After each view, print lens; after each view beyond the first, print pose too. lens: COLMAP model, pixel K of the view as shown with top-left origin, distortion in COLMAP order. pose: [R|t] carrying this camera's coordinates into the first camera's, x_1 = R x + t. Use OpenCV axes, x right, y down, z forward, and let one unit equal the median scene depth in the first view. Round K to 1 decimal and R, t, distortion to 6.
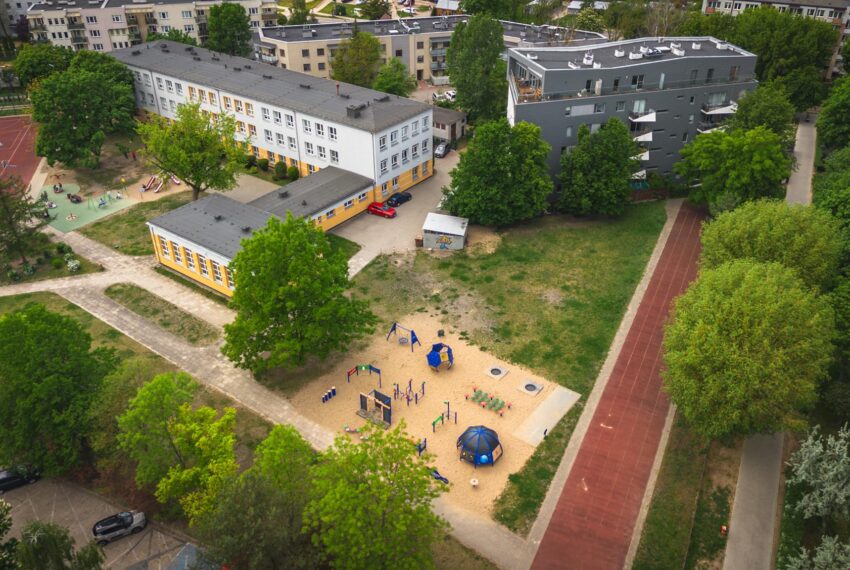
lens RADIAL K [[742.5, 0, 433.1], [0, 742.5, 279.9], [0, 0, 1]] dist [0.082110, -0.098780]
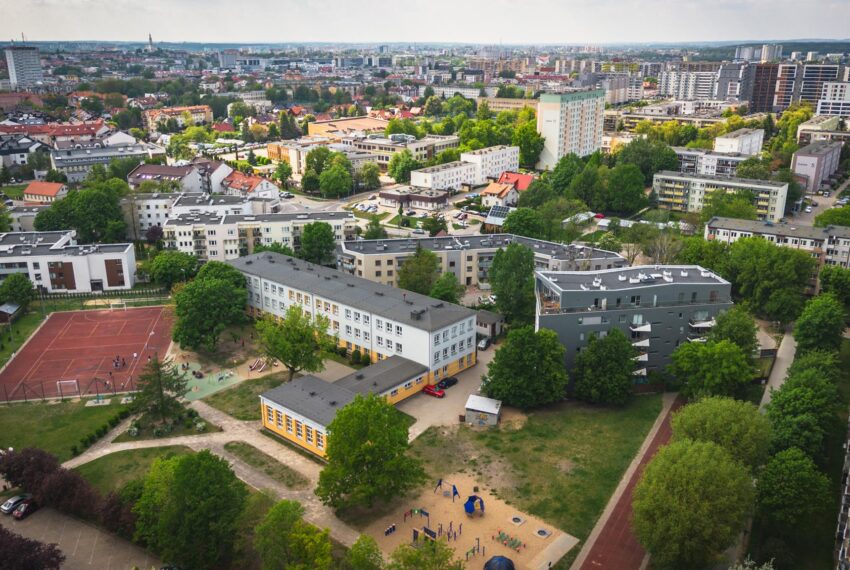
lens RADIAL K [[742.5, 0, 432.2], [0, 742.5, 285.7], [0, 0, 1]] dist [0.082110, -0.098780]
pose [[0.997142, 0.028581, -0.069931, 0.012649], [-0.043976, 0.972272, -0.229679, 0.023713], [0.061428, 0.232098, 0.970751, -0.293868]]
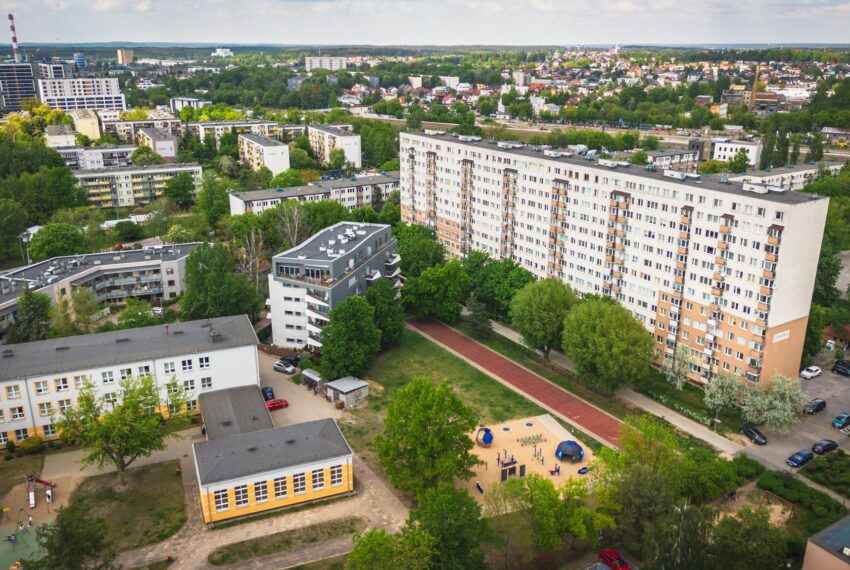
lens RADIAL K [[742.5, 0, 425.1], [0, 742.5, 281.0], [0, 0, 1]] dist [0.082110, -0.098780]
pose [[0.515001, -0.259314, 0.817025, -0.885139], [0.451958, 0.892037, -0.001764, -0.165977], [-0.728359, 0.370170, 0.576599, 0.101902]]
